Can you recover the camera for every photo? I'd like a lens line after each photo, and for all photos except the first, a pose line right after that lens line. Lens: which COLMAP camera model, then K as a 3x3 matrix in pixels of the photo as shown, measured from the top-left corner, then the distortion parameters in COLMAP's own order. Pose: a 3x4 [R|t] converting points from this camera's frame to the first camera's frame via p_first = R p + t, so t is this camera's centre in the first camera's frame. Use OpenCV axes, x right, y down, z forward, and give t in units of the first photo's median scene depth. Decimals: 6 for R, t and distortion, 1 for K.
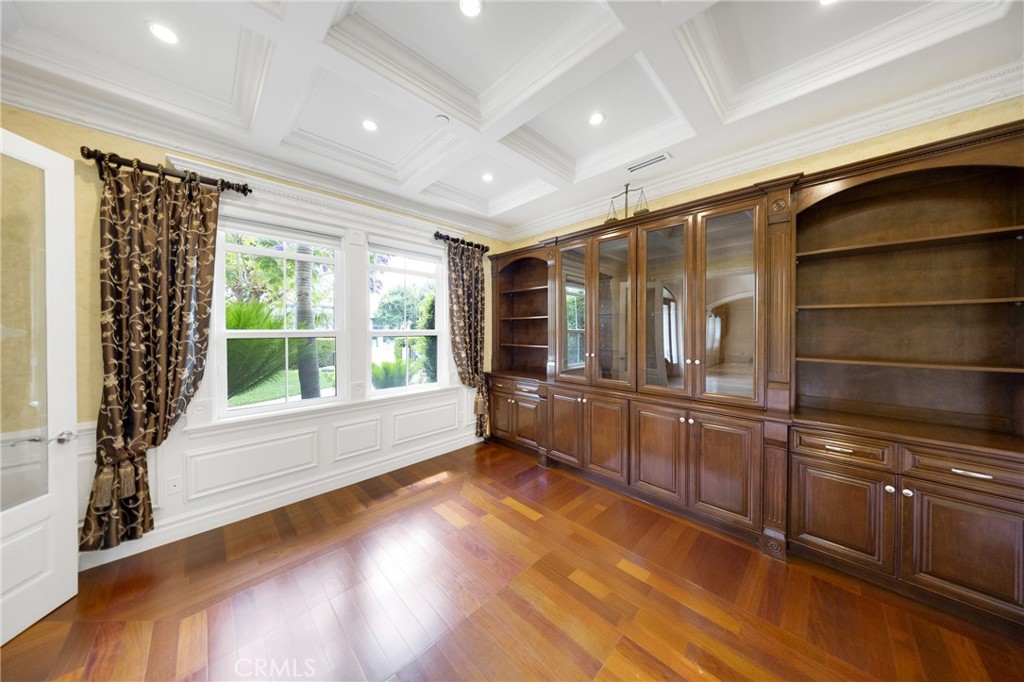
lens RADIAL K [[300.1, 0, 512.7], [0, 300.1, 330.6], [0, 0, 1]] dist [-0.000458, -0.000075]
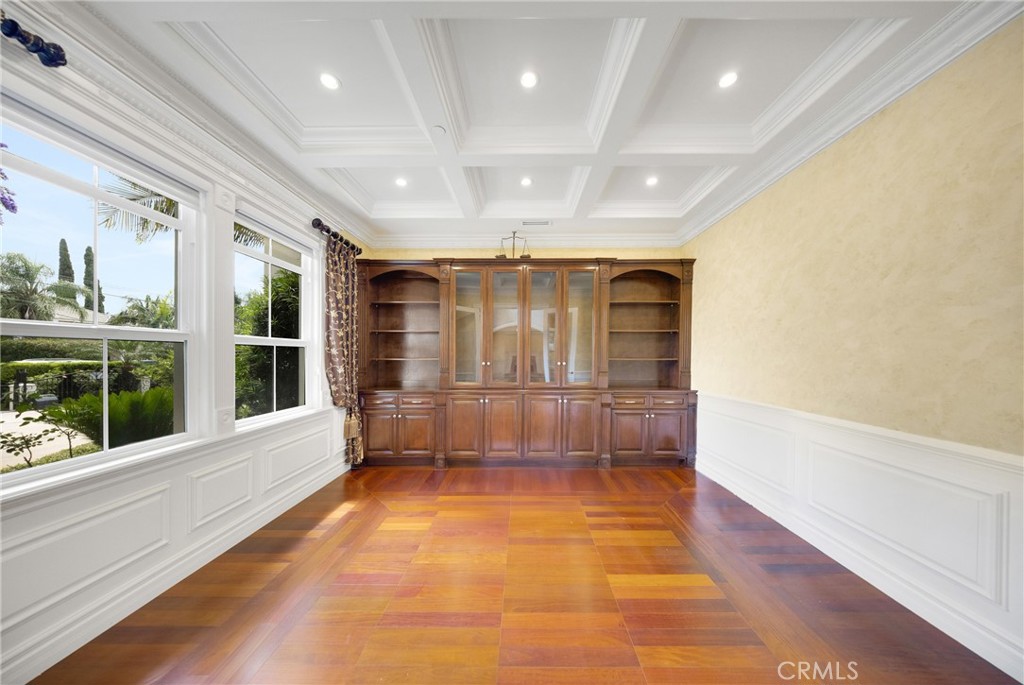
lens RADIAL K [[310.7, 0, 508.5], [0, 310.7, 357.5], [0, 0, 1]] dist [-0.000039, -0.000005]
pose [[0.728037, -0.001352, 0.685537, -0.524254], [0.001081, 0.999999, 0.000824, 0.055618], [-0.685537, 0.000141, 0.728037, 0.030518]]
